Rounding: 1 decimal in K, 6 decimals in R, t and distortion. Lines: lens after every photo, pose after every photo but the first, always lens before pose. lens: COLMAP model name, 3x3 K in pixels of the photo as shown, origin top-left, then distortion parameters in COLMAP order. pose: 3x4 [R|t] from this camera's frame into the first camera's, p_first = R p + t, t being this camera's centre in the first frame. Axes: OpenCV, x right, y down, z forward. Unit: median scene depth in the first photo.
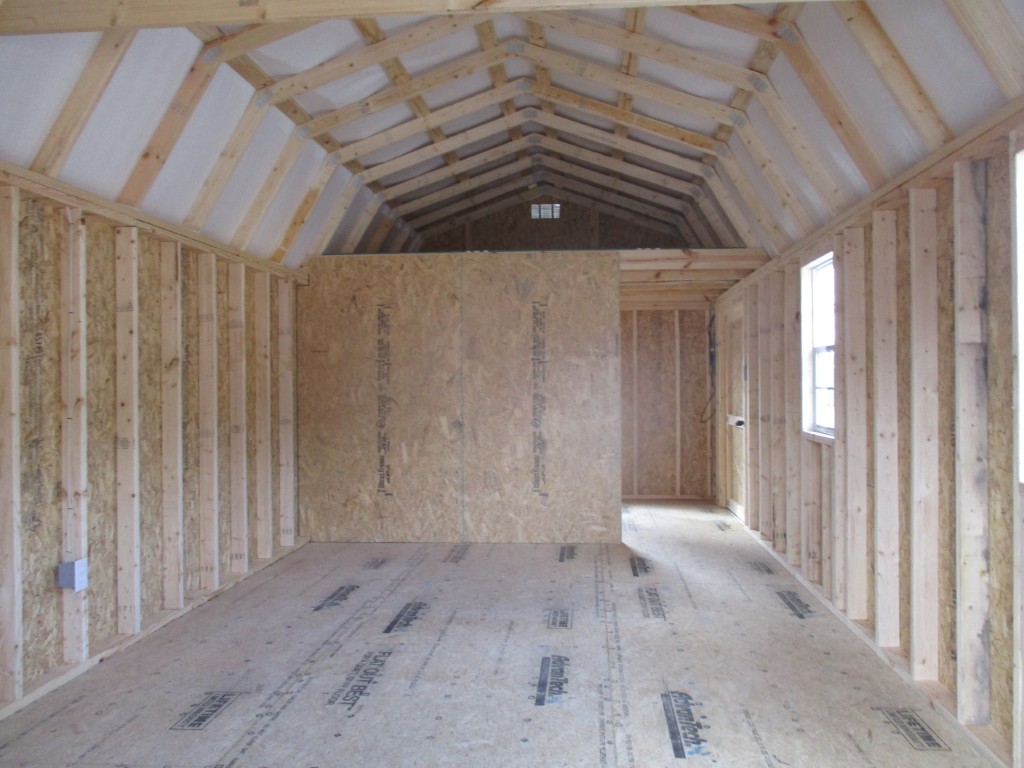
lens RADIAL K [[864.1, 0, 512.0], [0, 864.1, 384.0], [0, 0, 1]] dist [-0.014232, 0.003402]
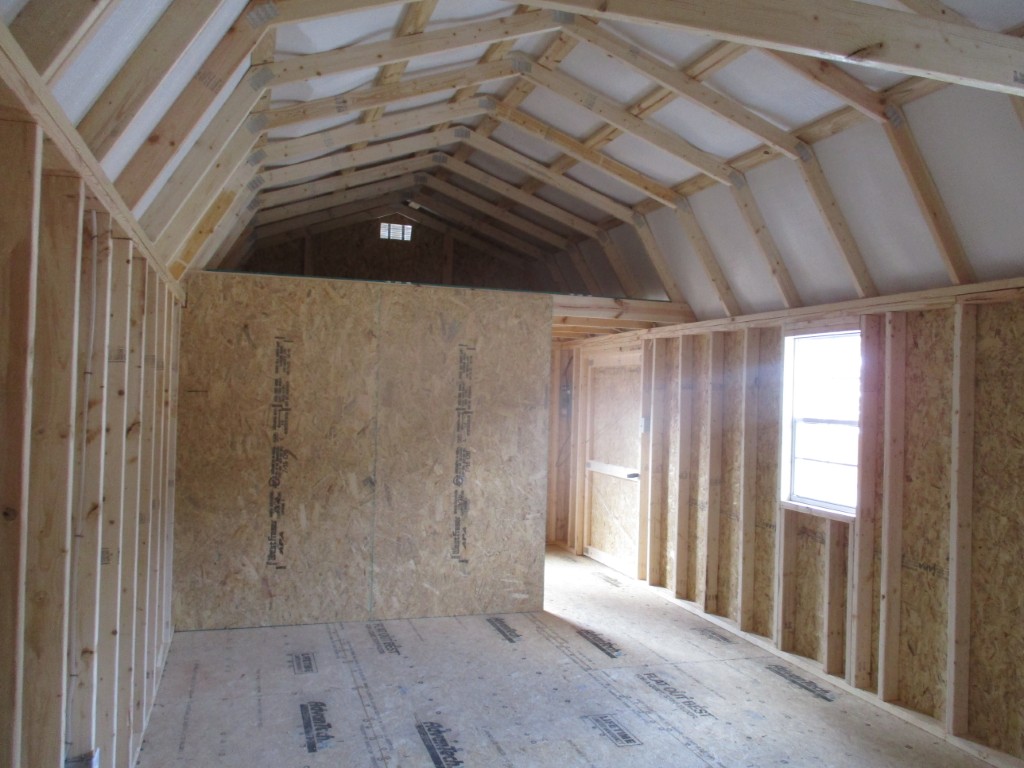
lens RADIAL K [[864.1, 0, 512.0], [0, 864.1, 384.0], [0, 0, 1]] dist [-0.014232, 0.003402]
pose [[0.922240, 0.036830, 0.384861, -0.265455], [-0.034045, 0.999322, -0.014051, -0.043493], [-0.385117, -0.000144, 0.922868, 0.157528]]
